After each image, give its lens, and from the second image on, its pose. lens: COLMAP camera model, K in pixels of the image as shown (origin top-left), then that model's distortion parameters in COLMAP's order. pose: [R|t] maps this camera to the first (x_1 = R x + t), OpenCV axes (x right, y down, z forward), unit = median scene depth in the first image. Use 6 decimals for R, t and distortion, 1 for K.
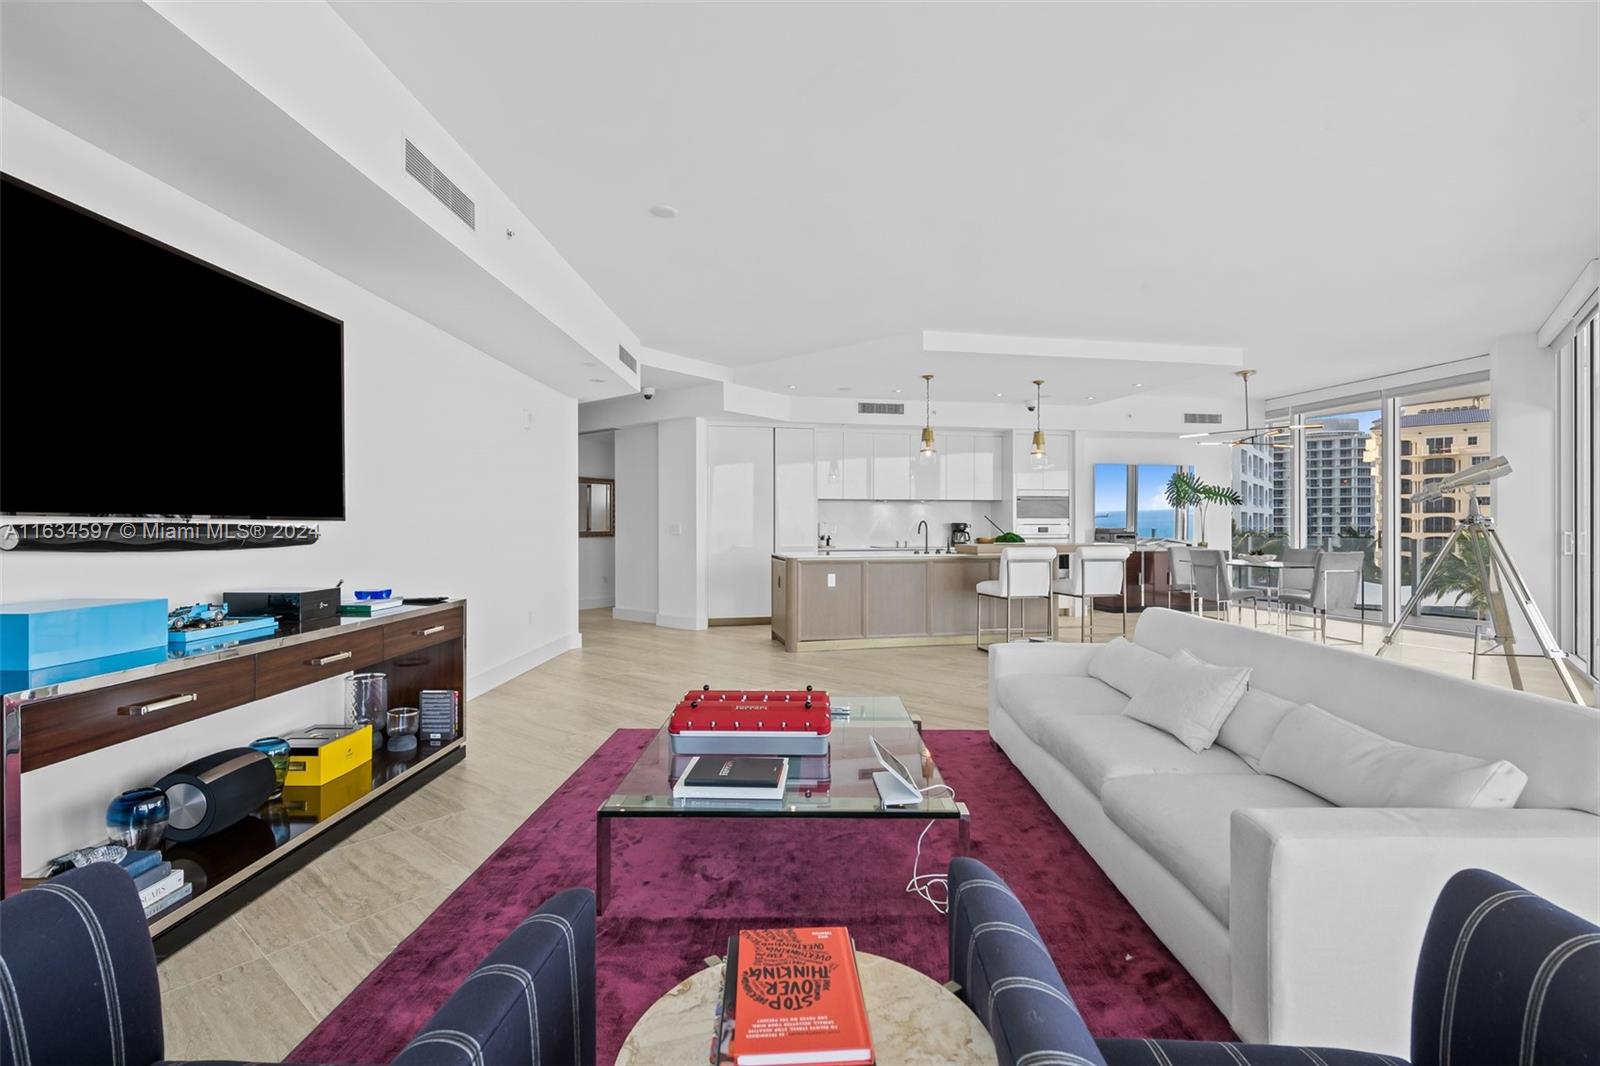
lens RADIAL K [[767.0, 0, 800.9], [0, 767.0, 538.4], [0, 0, 1]] dist [-0.000627, -0.000108]
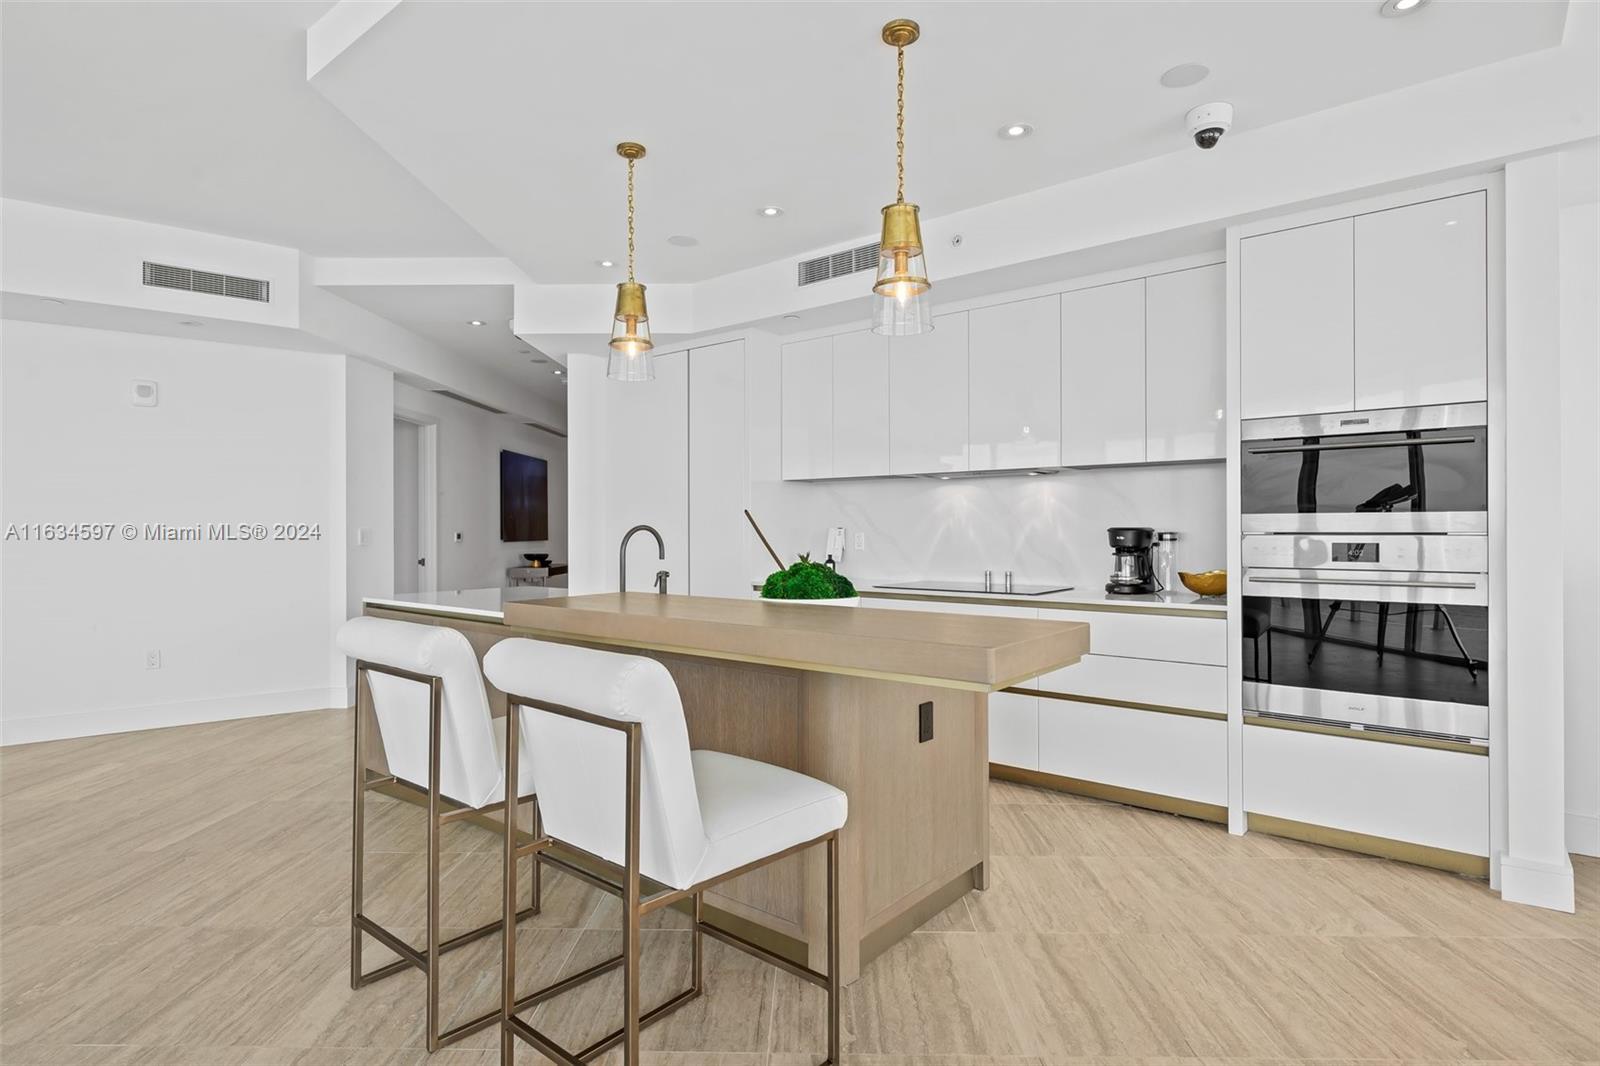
lens RADIAL K [[862.9, 0, 797.3], [0, 862.9, 530.9], [0, 0, 1]] dist [0.002326, -0.001429]
pose [[0.598331, 0.002080, -0.801247, 0.425896], [-0.010278, 0.999934, -0.005079, -0.014554], [0.801183, 0.011274, 0.598313, 0.614640]]
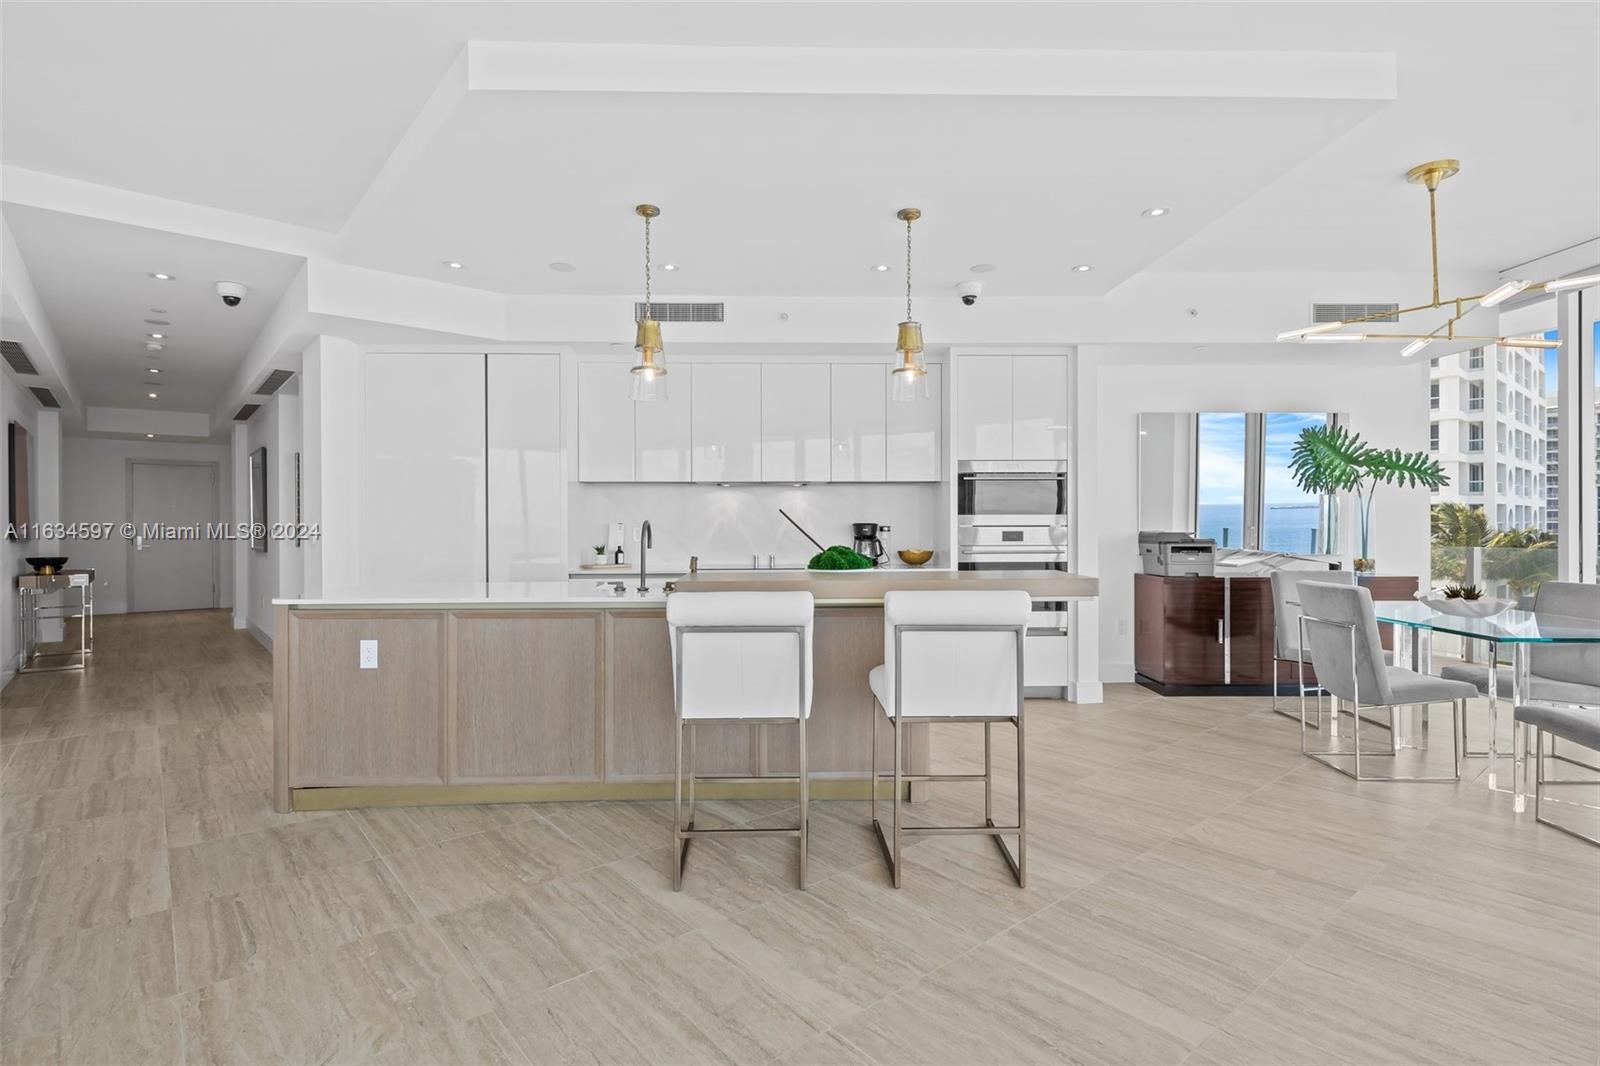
lens RADIAL K [[816.6, 0, 800.0], [0, 816.6, 533.0], [0, 0, 1]] dist [0.001328, -0.000315]
pose [[0.982097, 0.000940, -0.188374, 0.264403], [-0.001592, 0.999993, -0.003306, -0.010690], [0.188370, 0.003547, 0.982092, 0.402624]]
